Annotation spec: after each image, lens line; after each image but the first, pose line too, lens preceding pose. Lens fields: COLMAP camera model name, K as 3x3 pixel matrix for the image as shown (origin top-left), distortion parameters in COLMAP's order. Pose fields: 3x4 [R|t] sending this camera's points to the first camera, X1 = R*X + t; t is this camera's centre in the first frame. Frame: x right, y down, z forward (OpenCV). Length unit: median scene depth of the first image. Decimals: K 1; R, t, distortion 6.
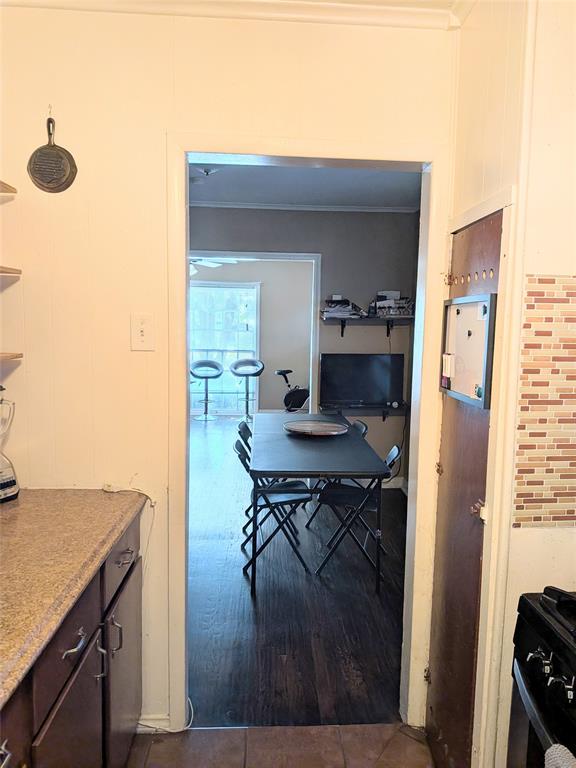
lens RADIAL K [[540.4, 0, 286.5], [0, 540.4, 382.2], [0, 0, 1]] dist [0.005342, -0.038542]
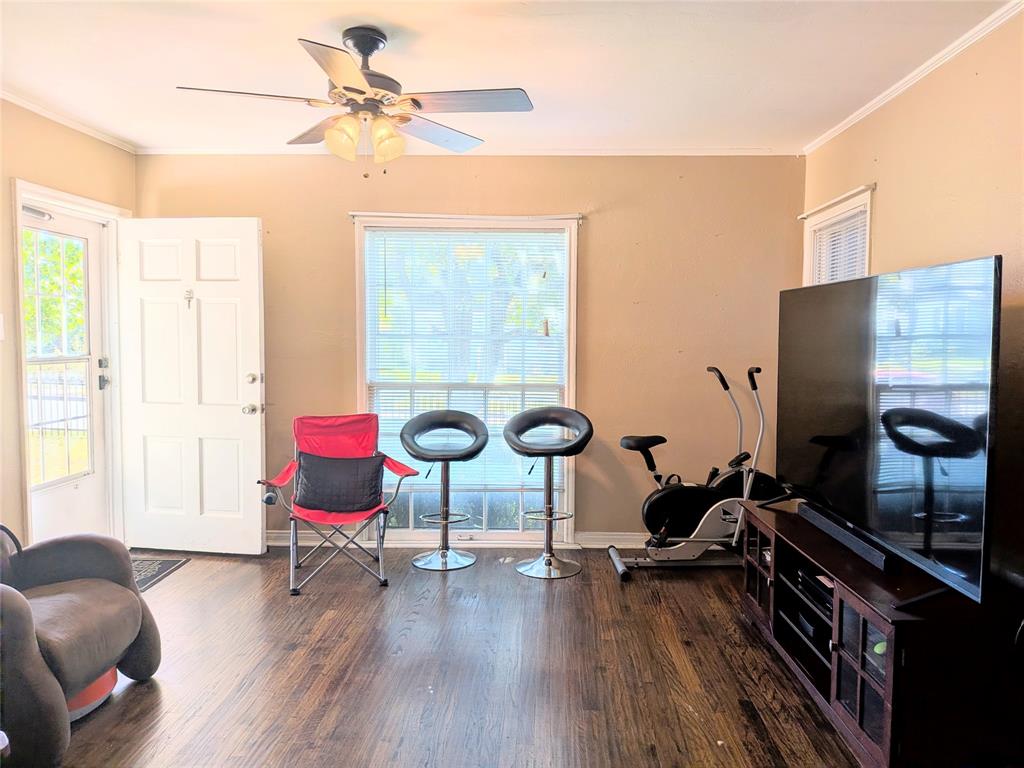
lens RADIAL K [[720.5, 0, 515.6], [0, 720.5, 384.3], [0, 0, 1]] dist [0.005342, -0.038542]
pose [[0.993793, -0.013665, -0.110404, -0.038187], [0.008750, 0.998954, -0.044875, -0.037299], [0.110902, 0.043631, 0.992873, 0.478853]]
